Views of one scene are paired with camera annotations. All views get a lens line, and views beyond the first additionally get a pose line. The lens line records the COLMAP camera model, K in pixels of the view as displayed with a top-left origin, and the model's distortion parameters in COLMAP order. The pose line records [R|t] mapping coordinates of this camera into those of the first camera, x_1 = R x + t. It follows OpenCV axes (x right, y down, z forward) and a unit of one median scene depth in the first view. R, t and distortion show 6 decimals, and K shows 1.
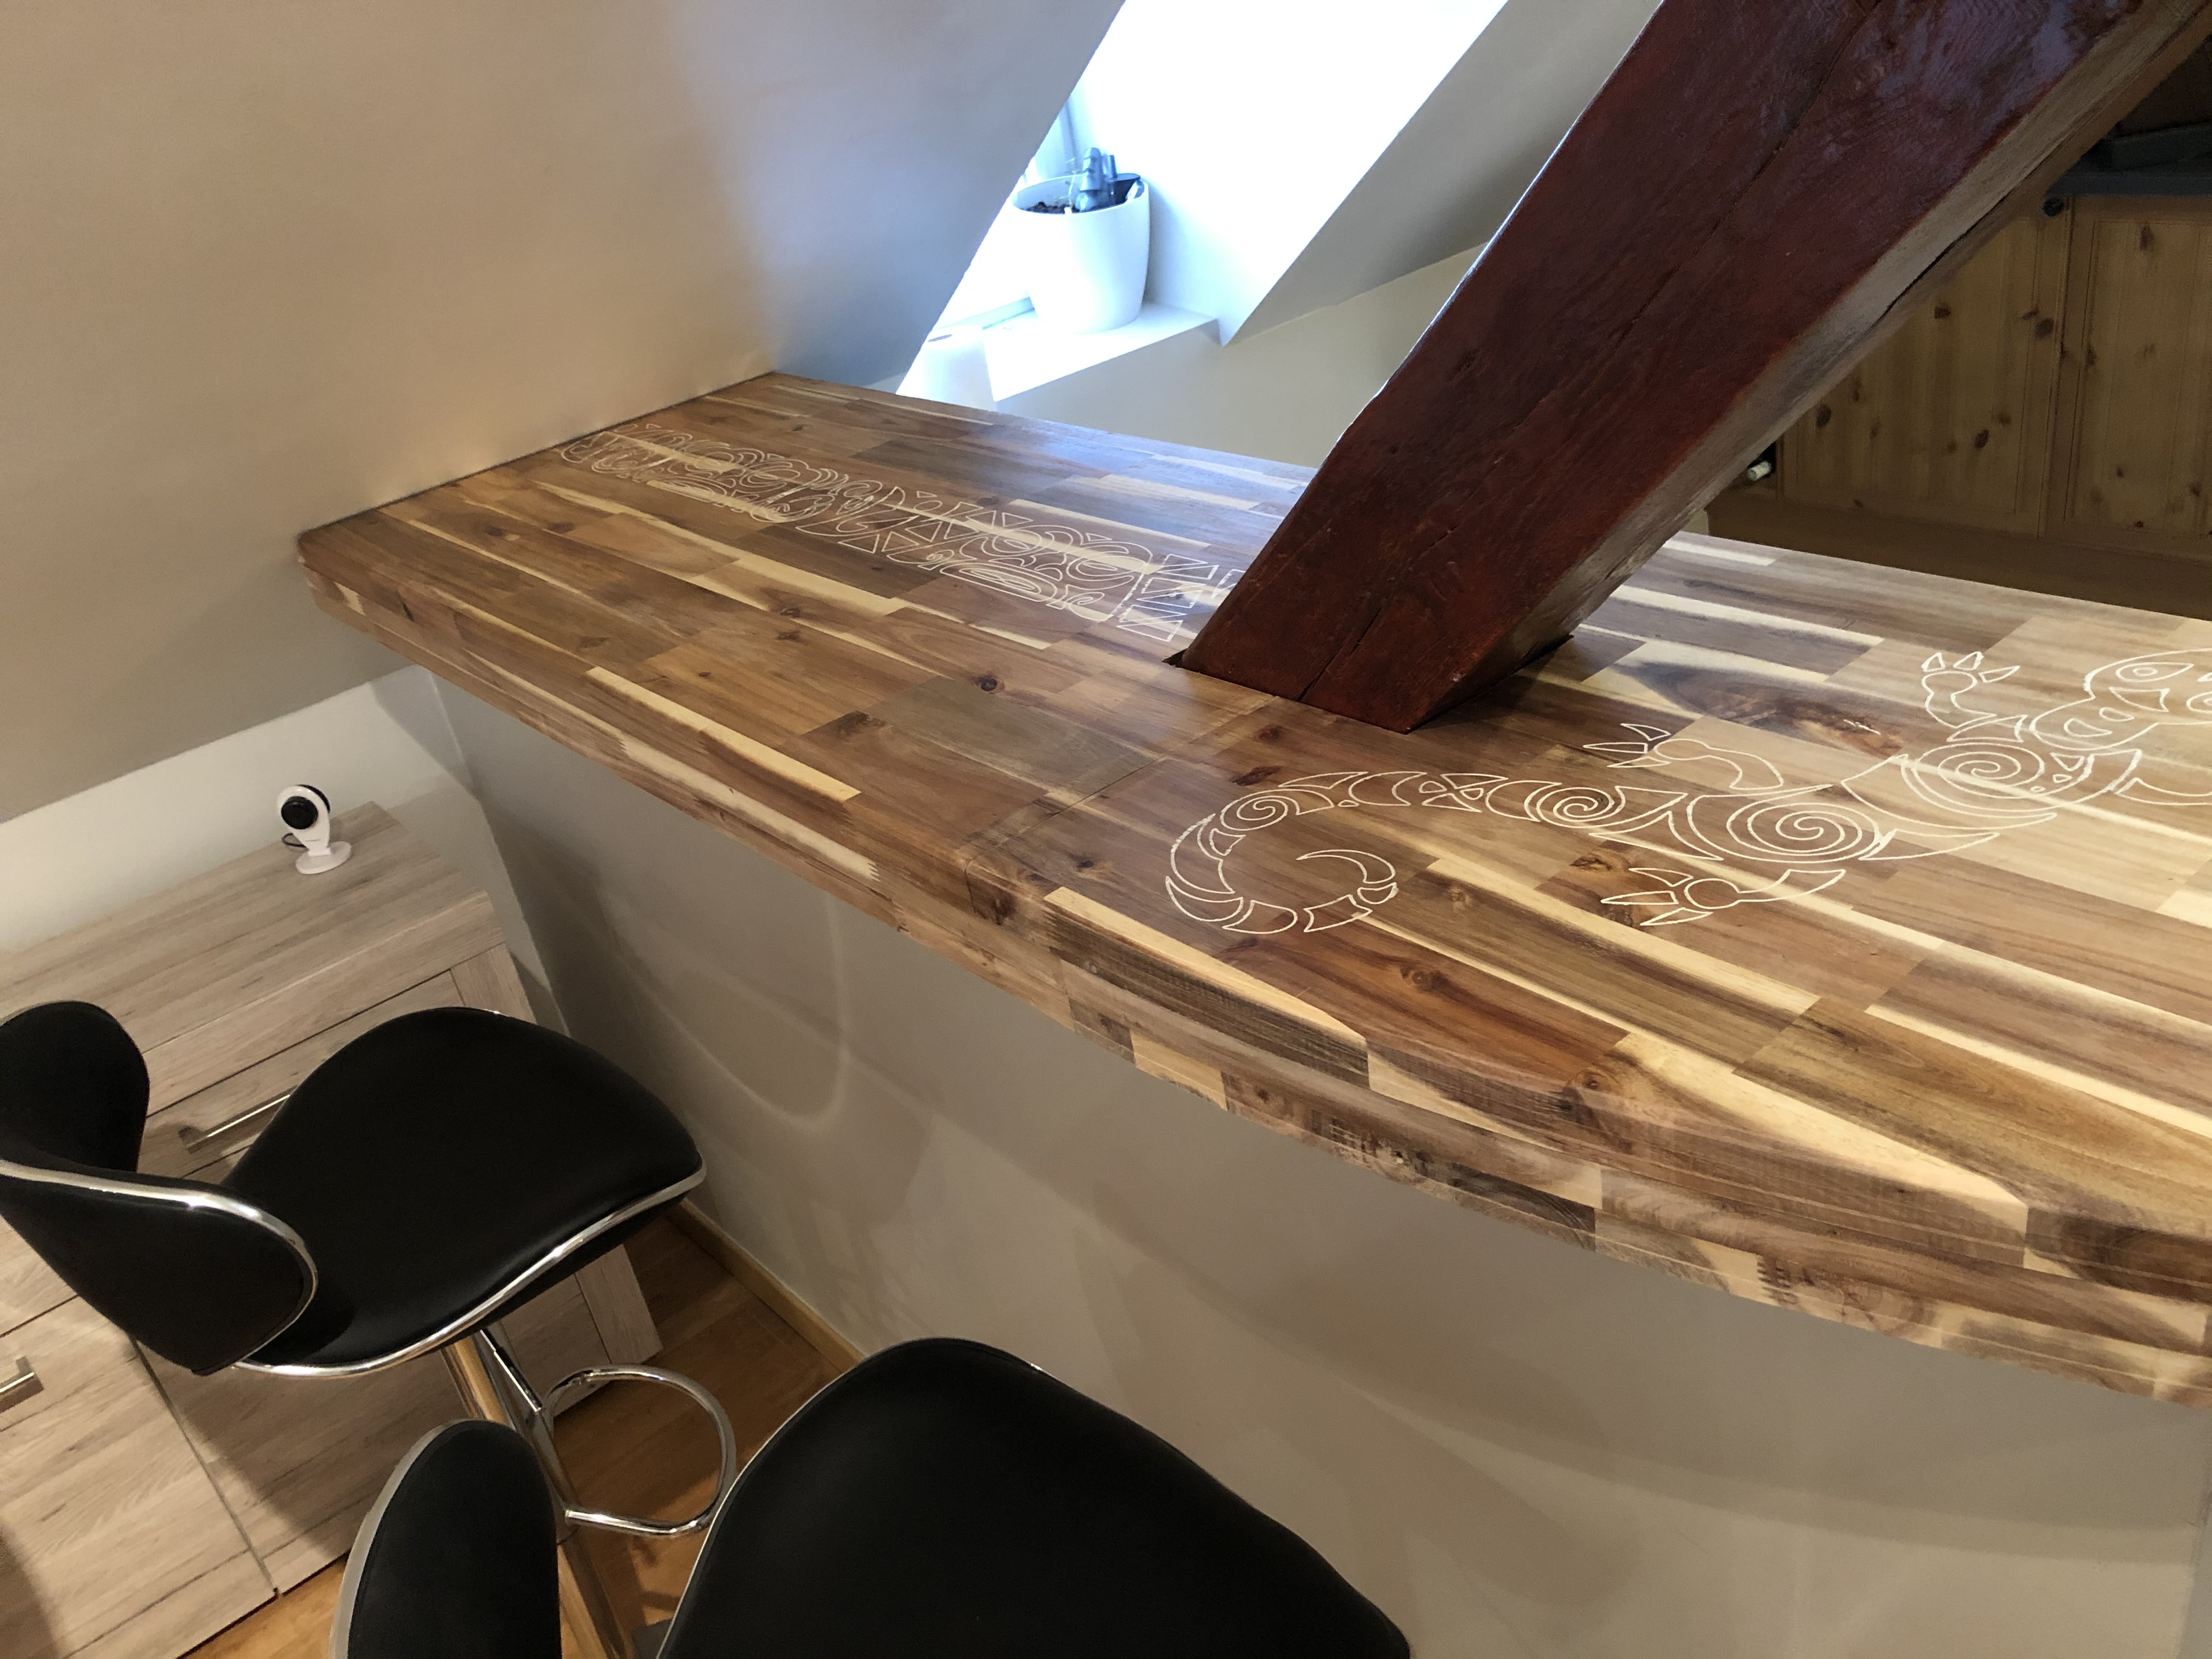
lens RADIAL K [[1818.8, 0, 1106.0], [0, 1818.8, 829.5], [0, 0, 1]] dist [0.035704, -0.008312]
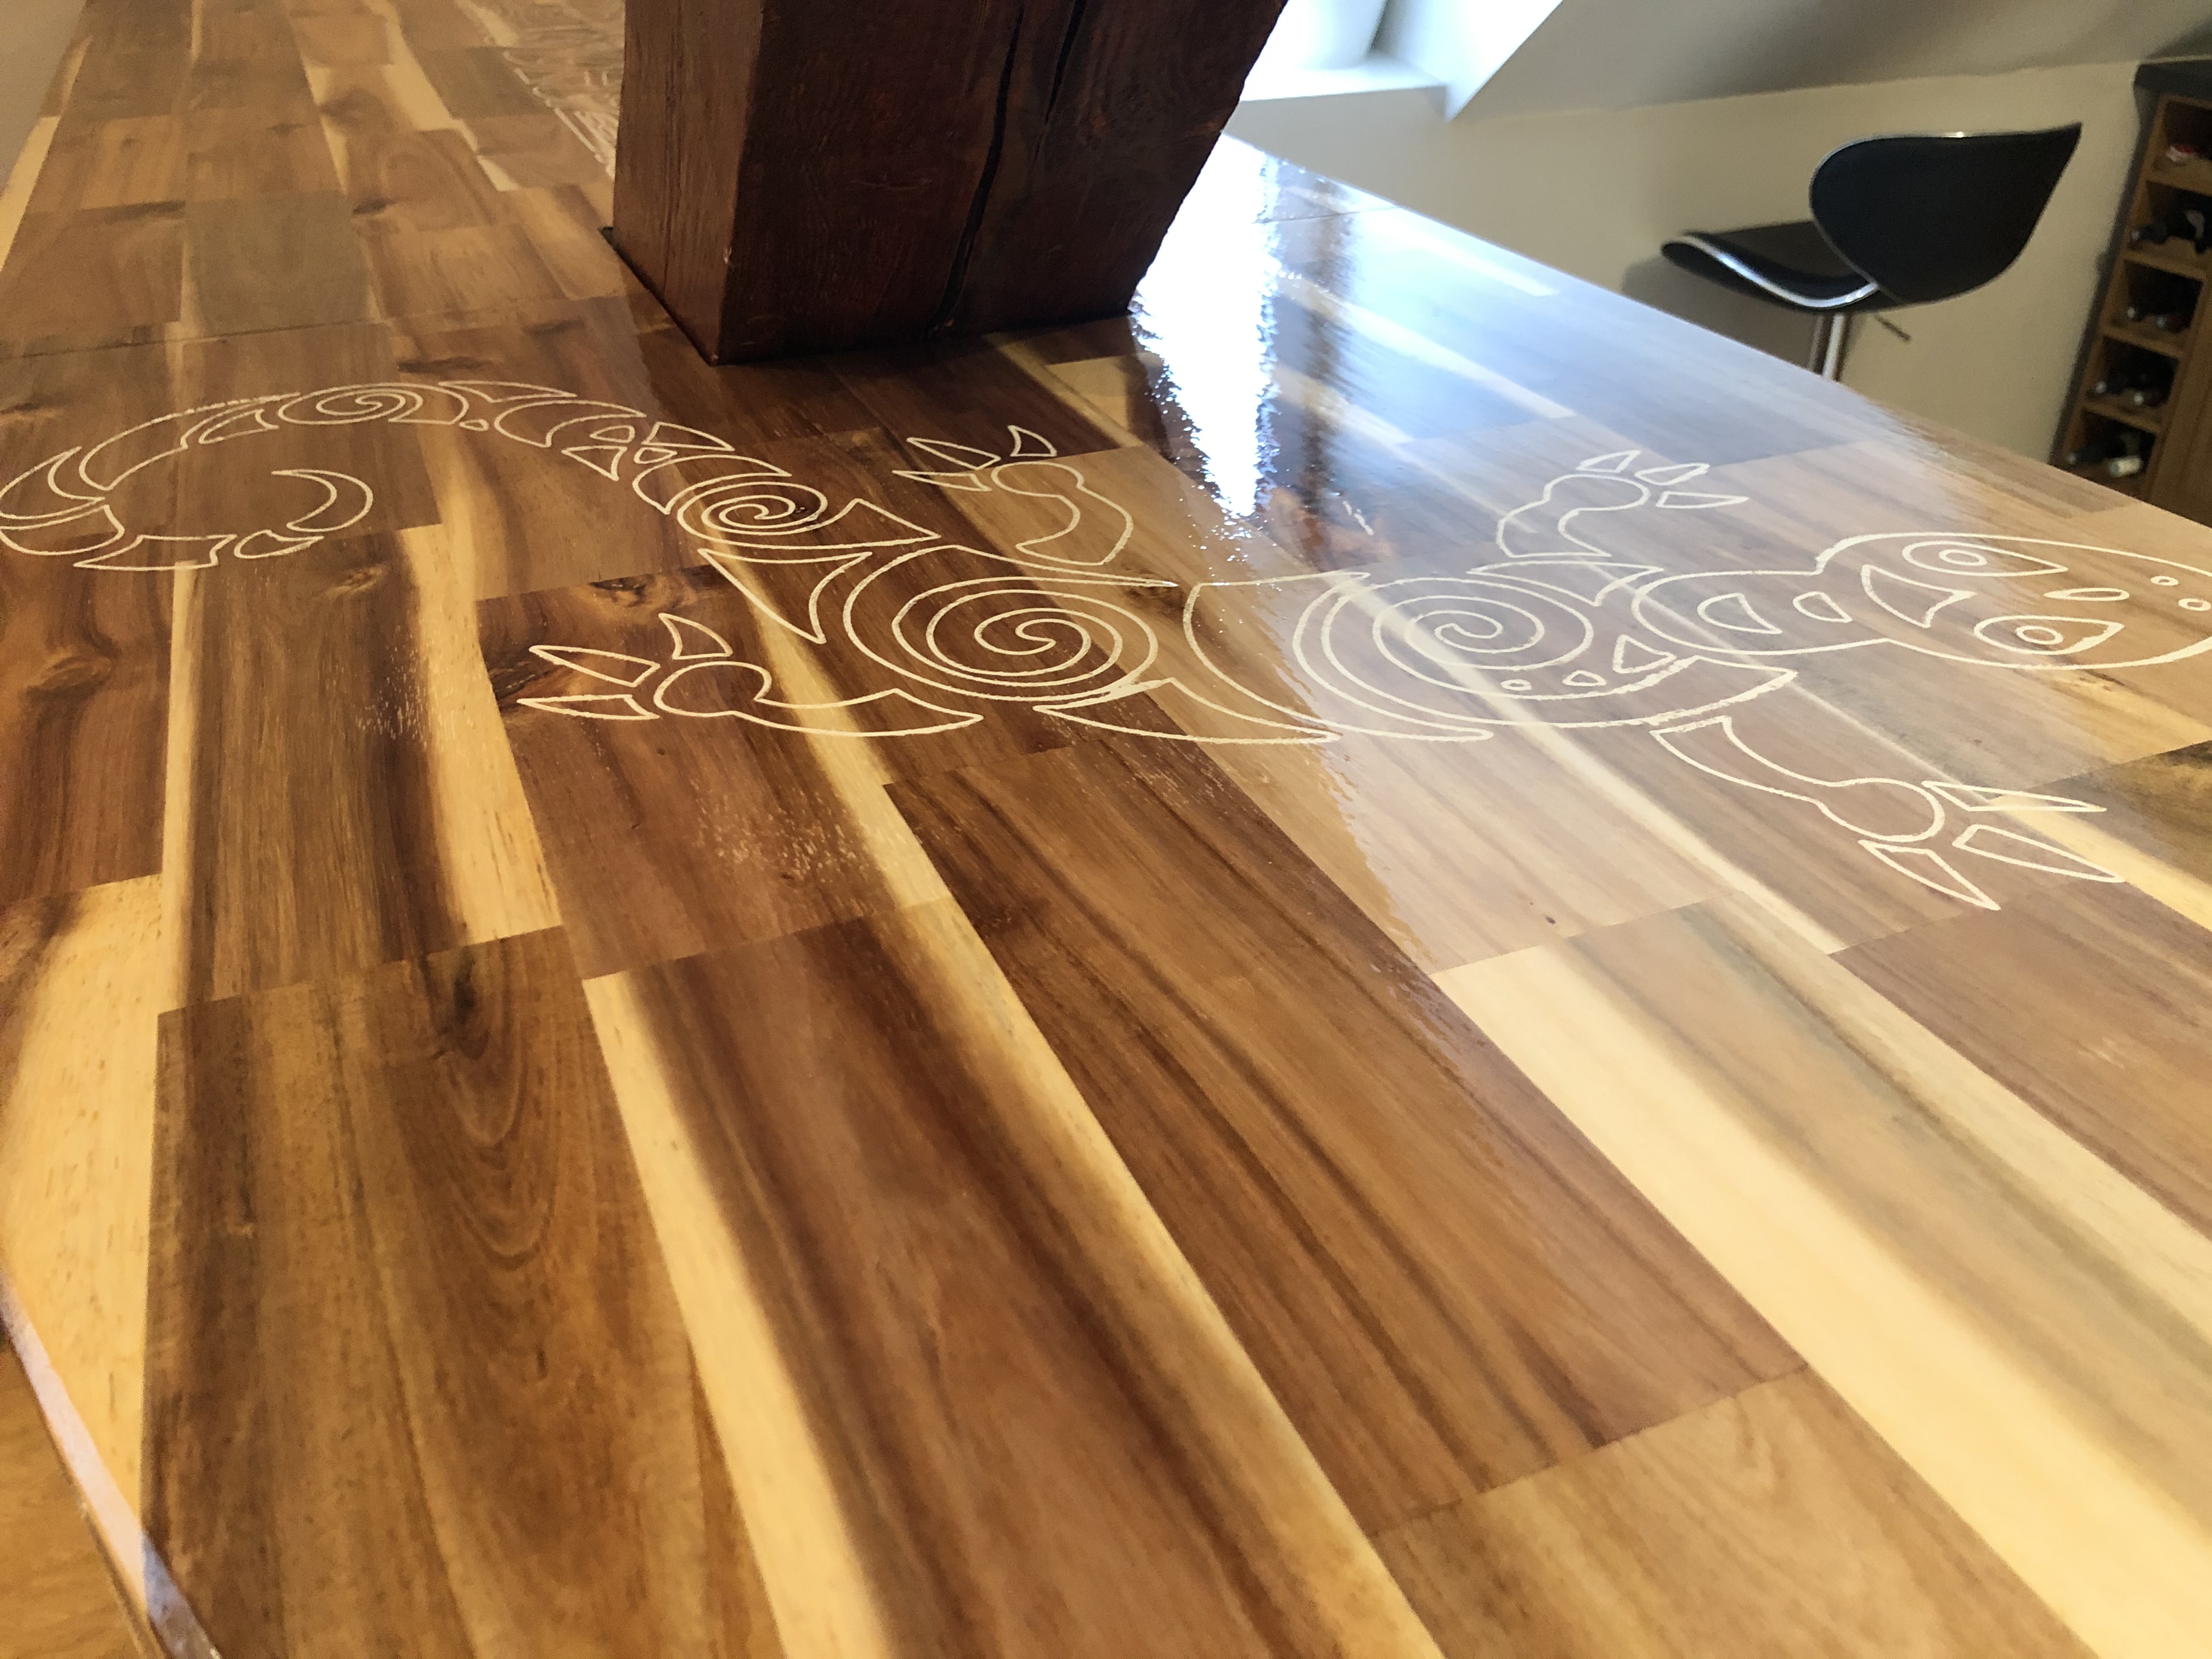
lens RADIAL K [[1818.8, 0, 1106.0], [0, 1818.8, 829.5], [0, 0, 1]] dist [0.035704, -0.008312]
pose [[0.942878, 0.288468, -0.166636, 0.445698], [-0.275453, 0.956403, 0.097055, -0.003287], [0.187368, -0.045611, 0.981230, 0.478663]]
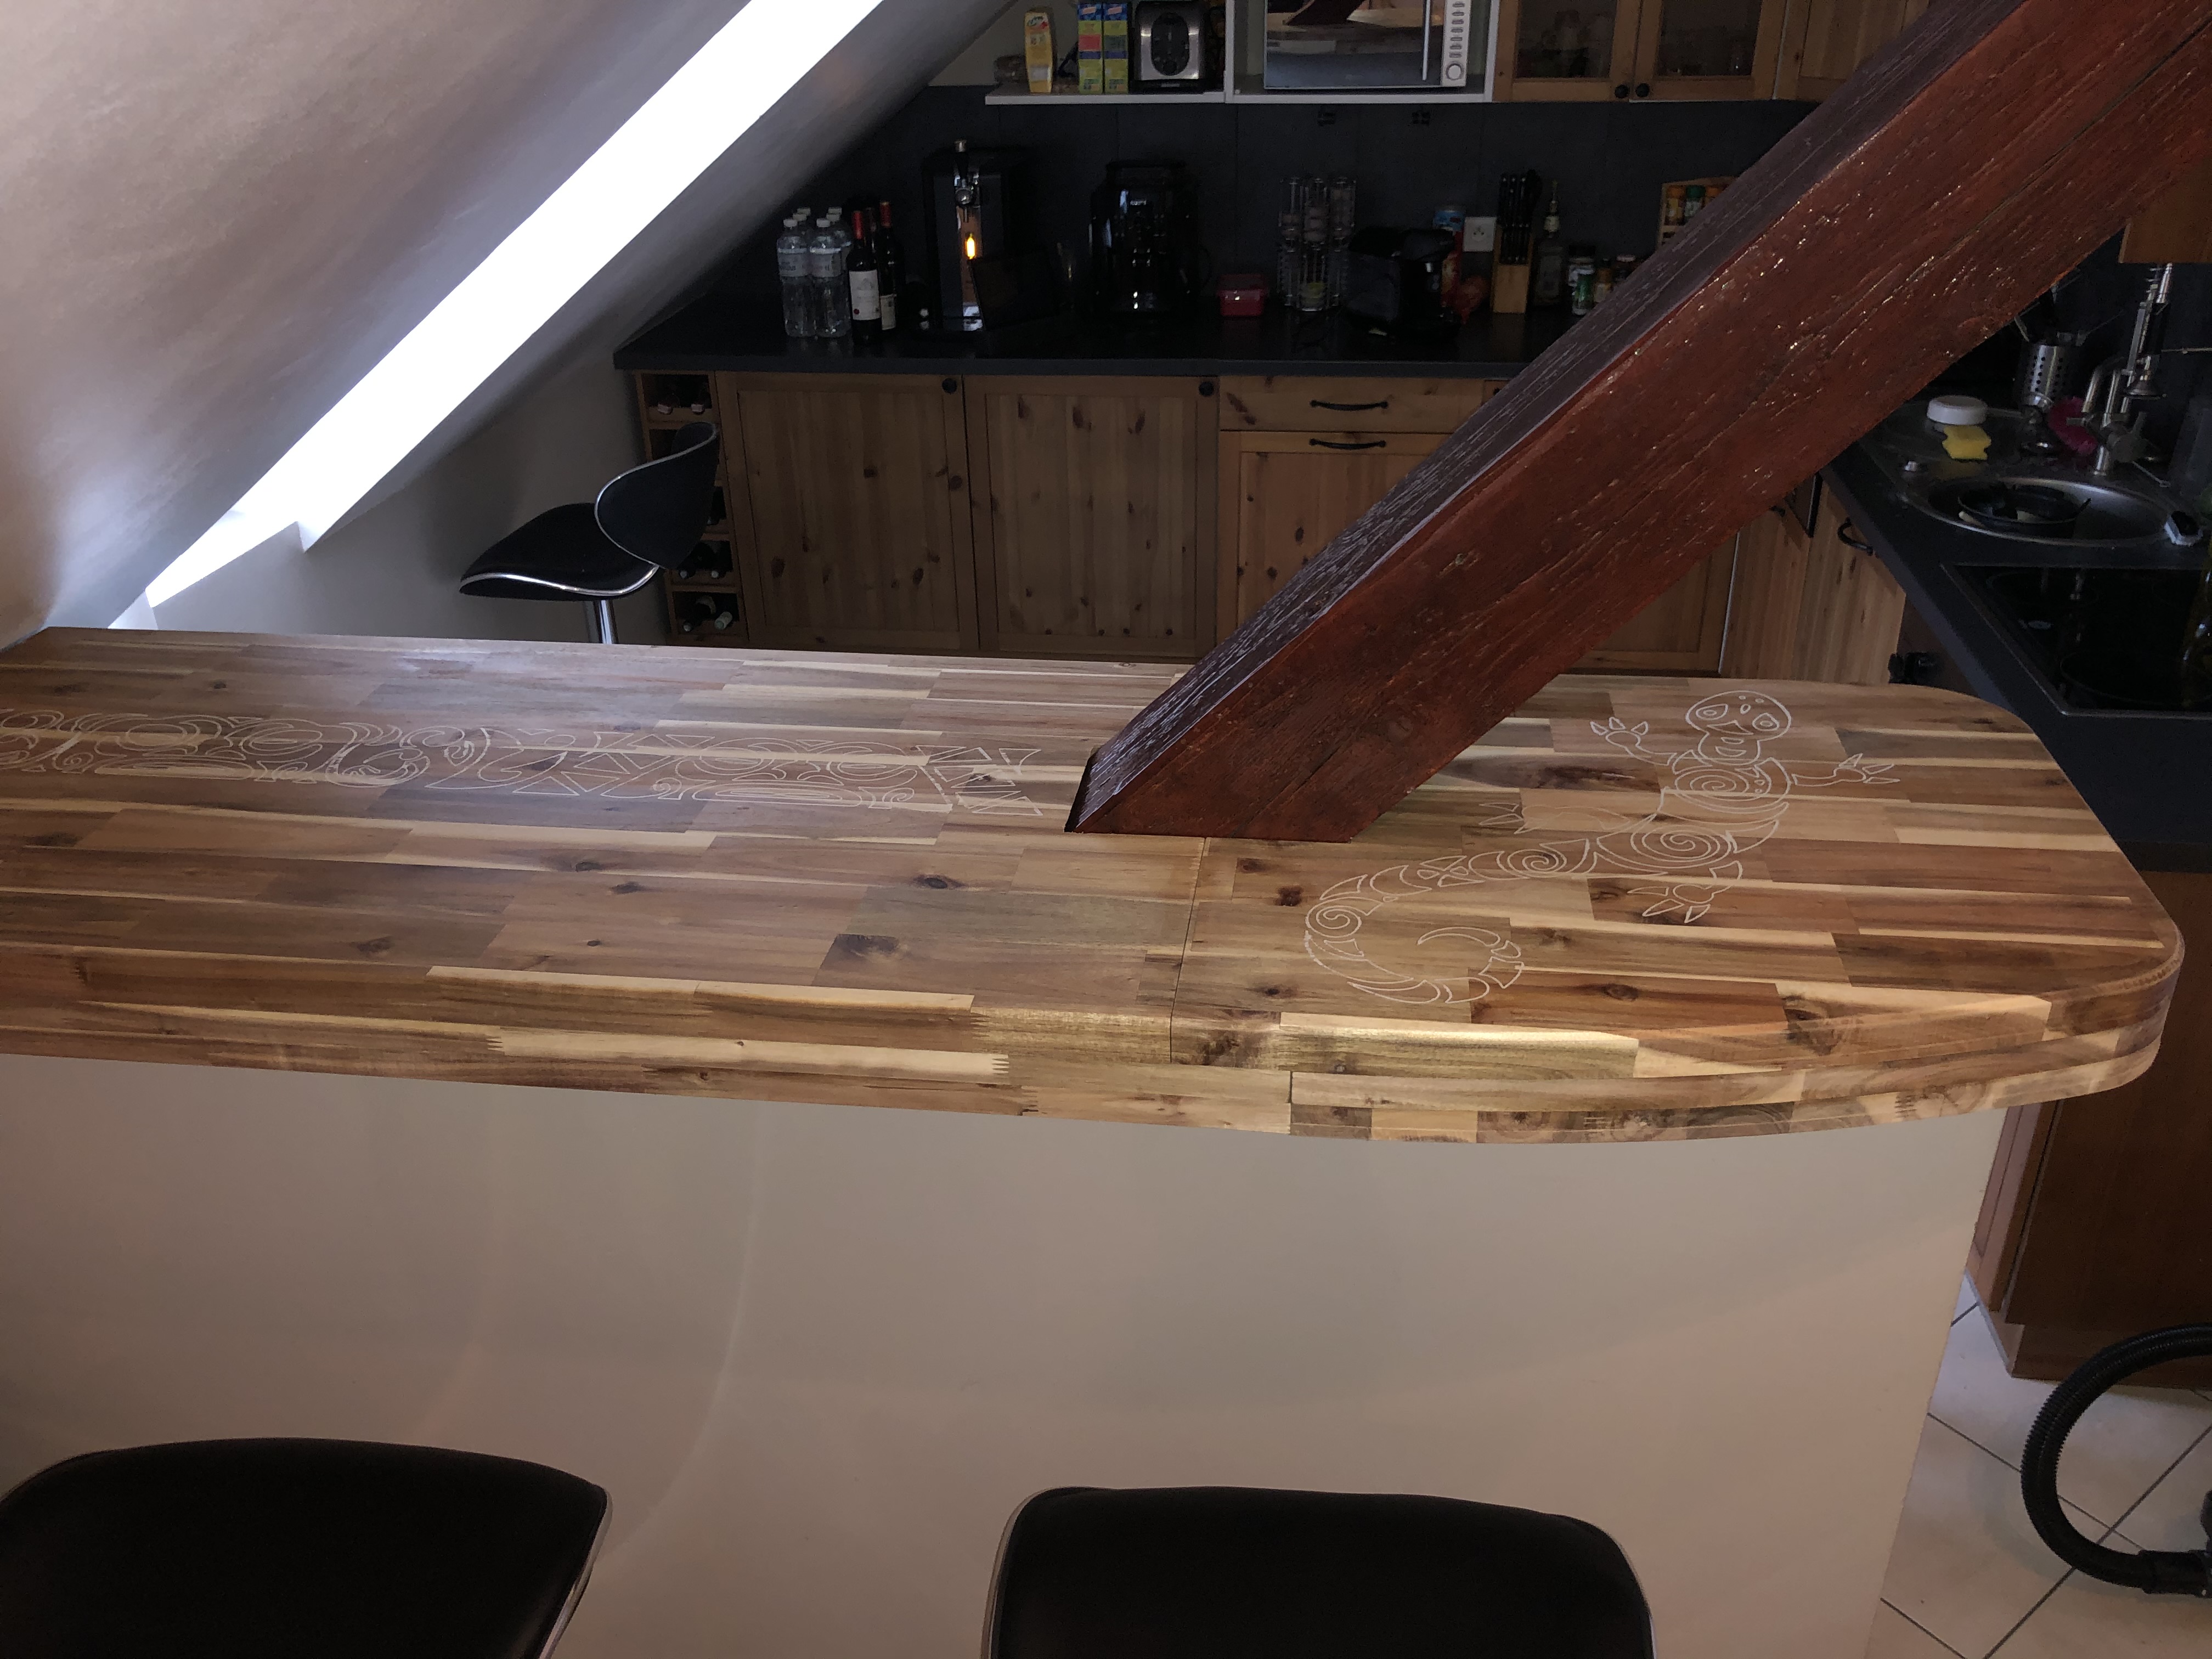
lens RADIAL K [[1879.2, 0, 1106.0], [0, 1879.2, 829.5], [0, 0, 1]] dist [0.009128, 0.002134]
pose [[0.739153, -0.178736, 0.649389, -0.856807], [0.231517, 0.972822, 0.004237, -0.112890], [-0.632497, 0.147213, 0.760445, 0.119234]]
